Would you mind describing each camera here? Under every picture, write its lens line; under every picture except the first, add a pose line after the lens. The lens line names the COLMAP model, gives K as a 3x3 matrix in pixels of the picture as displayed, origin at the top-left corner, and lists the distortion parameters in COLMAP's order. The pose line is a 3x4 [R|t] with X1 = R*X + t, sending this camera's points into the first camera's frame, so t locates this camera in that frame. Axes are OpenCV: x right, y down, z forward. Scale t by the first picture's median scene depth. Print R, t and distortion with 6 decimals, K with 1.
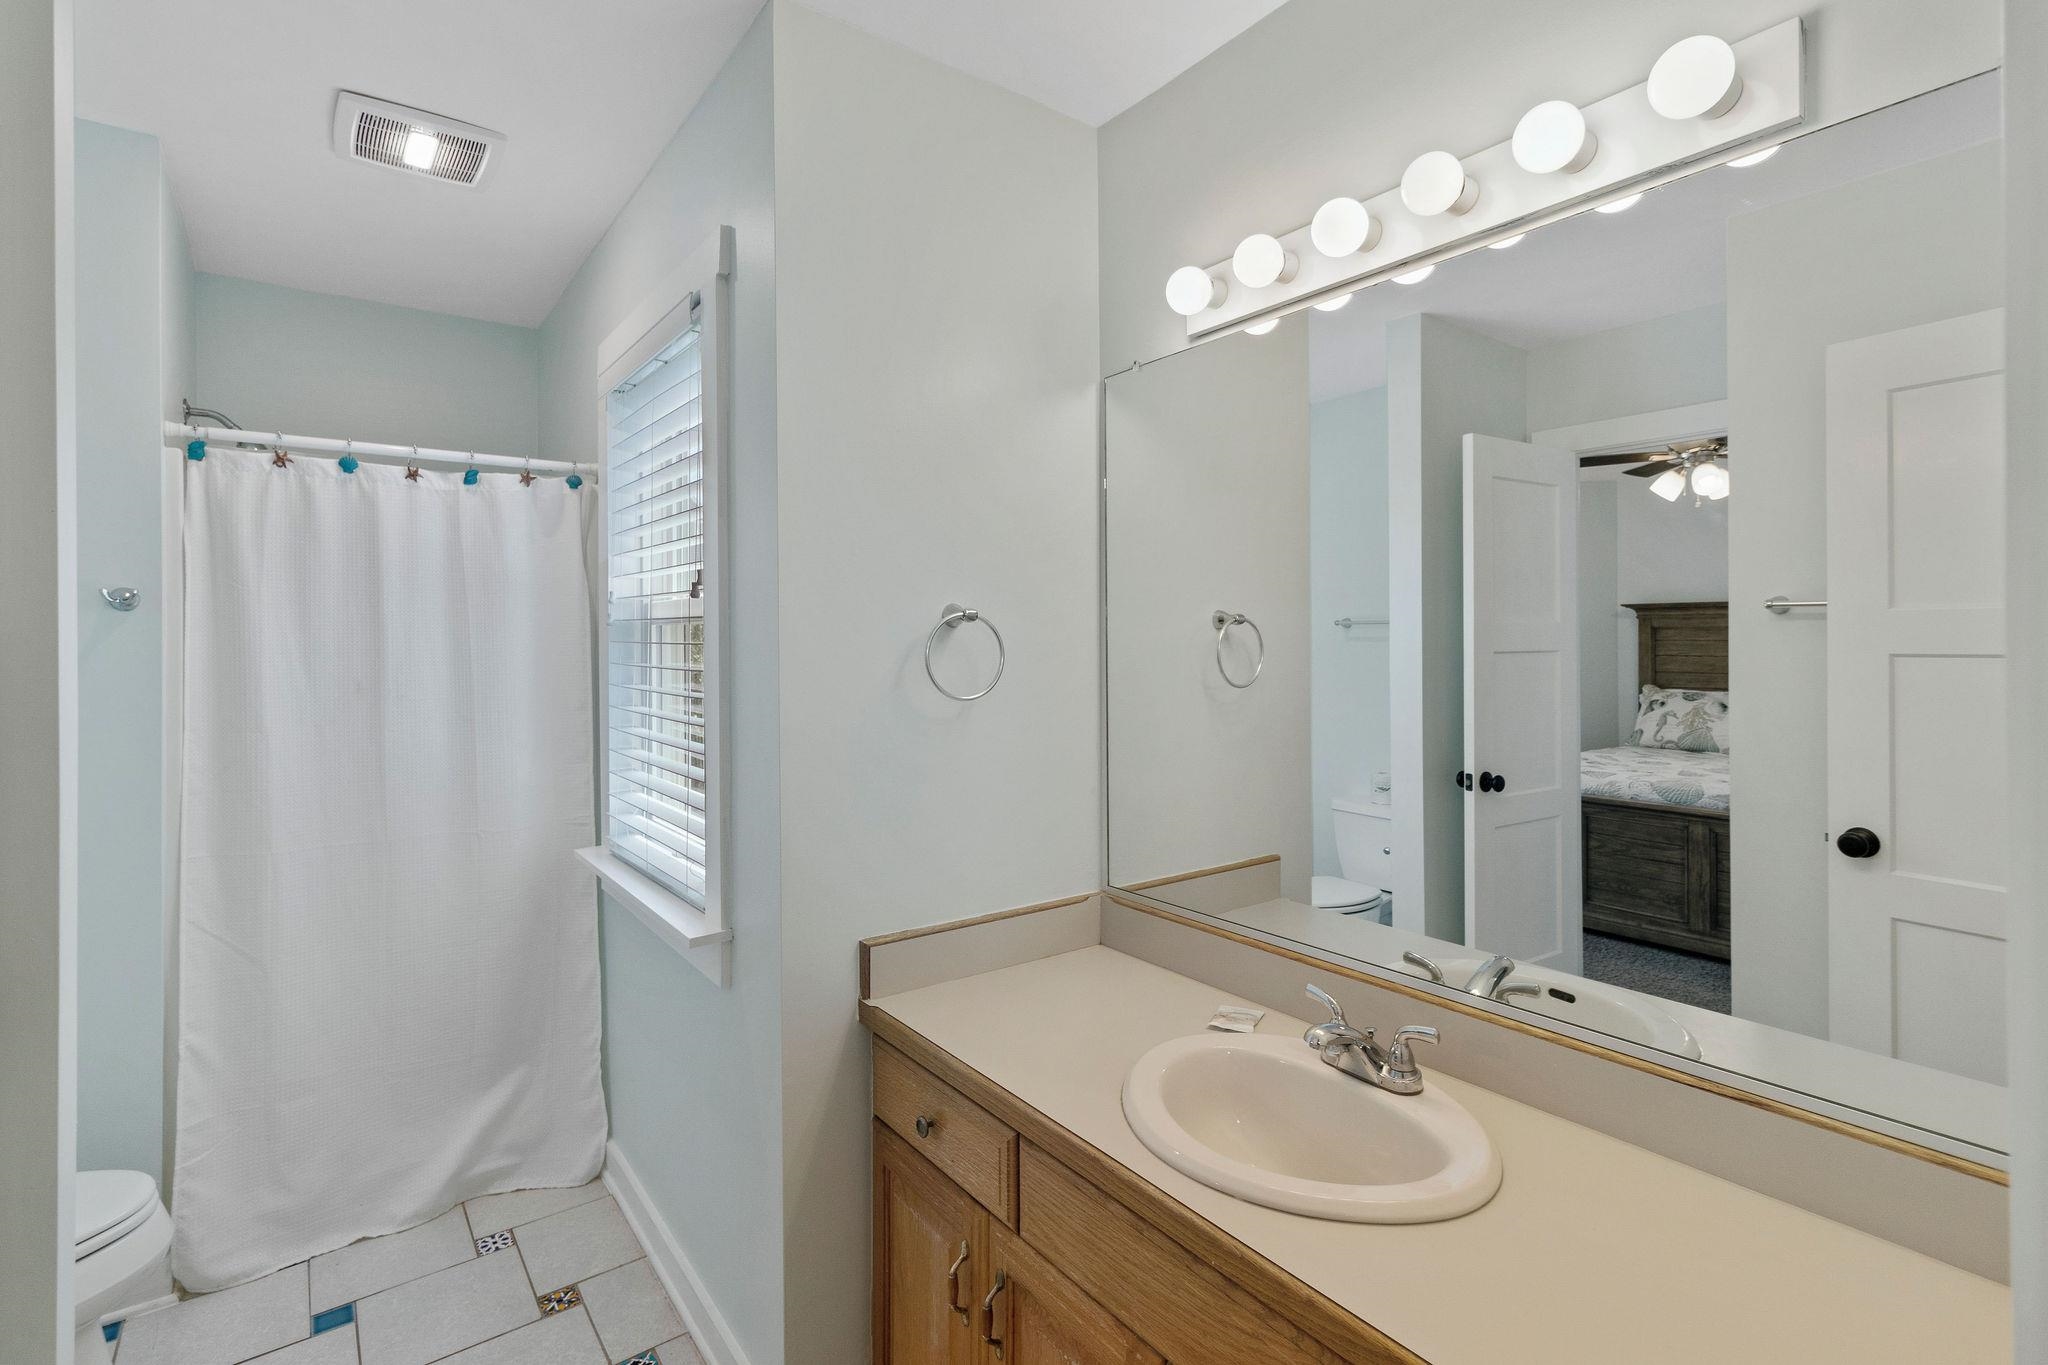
lens RADIAL K [[941.3, 0, 1038.3], [0, 941.3, 642.0], [0, 0, 1]] dist [0.002818, 0.000607]
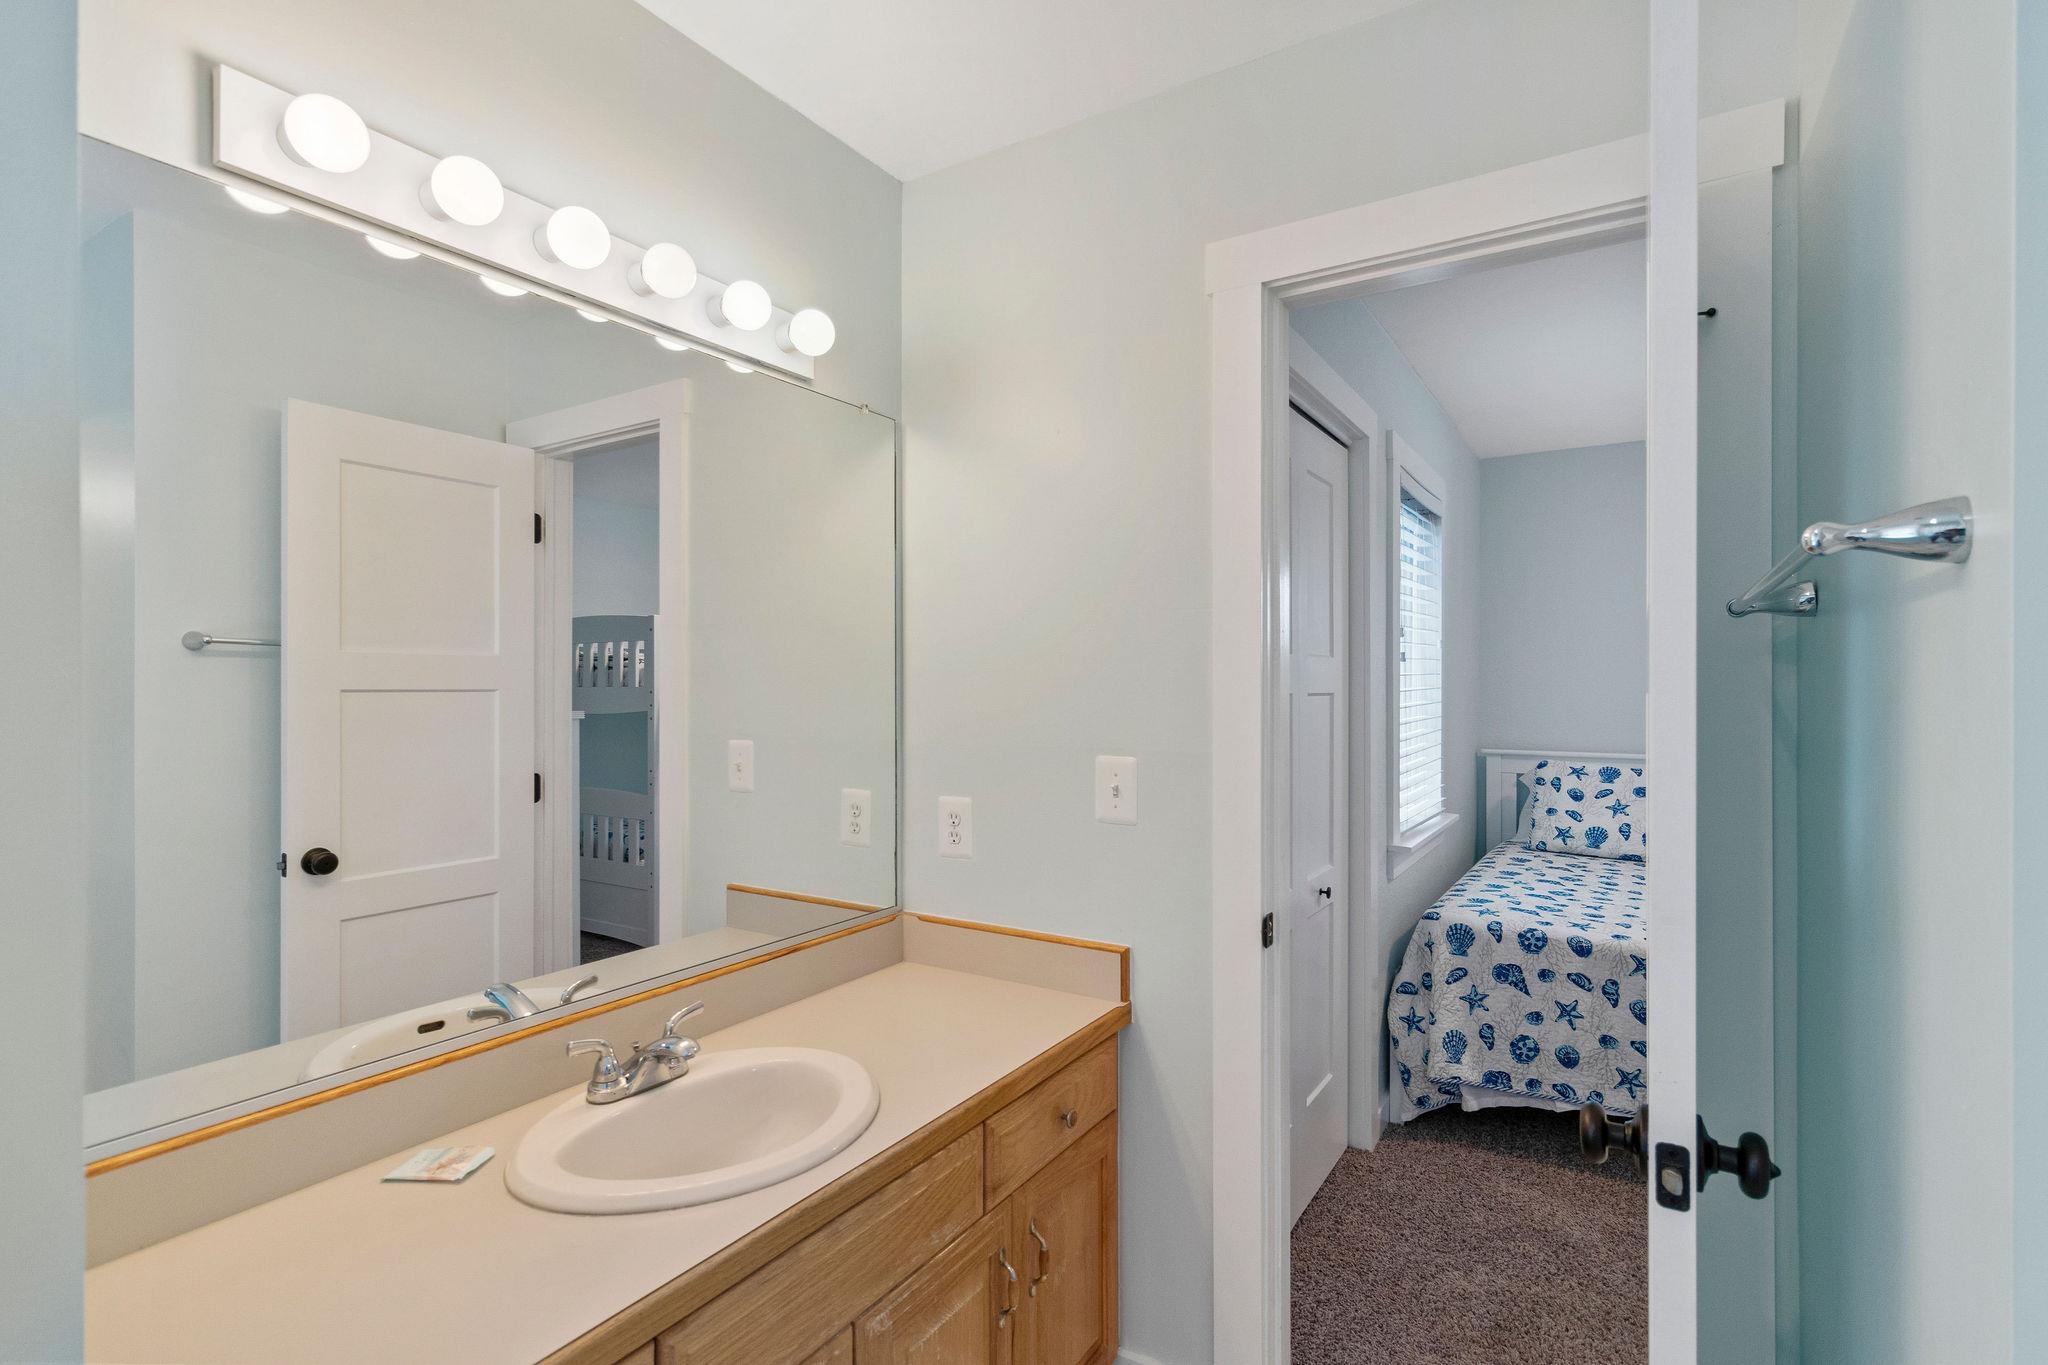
lens RADIAL K [[941.3, 0, 1028.0], [0, 941.3, 687.4], [0, 0, 1]] dist [0.002818, 0.000607]
pose [[-0.329530, 0.001305, 0.944144, -0.815742], [-0.000717, 0.999998, -0.001633, 0.018296], [-0.944145, -0.001215, -0.329528, 0.981670]]
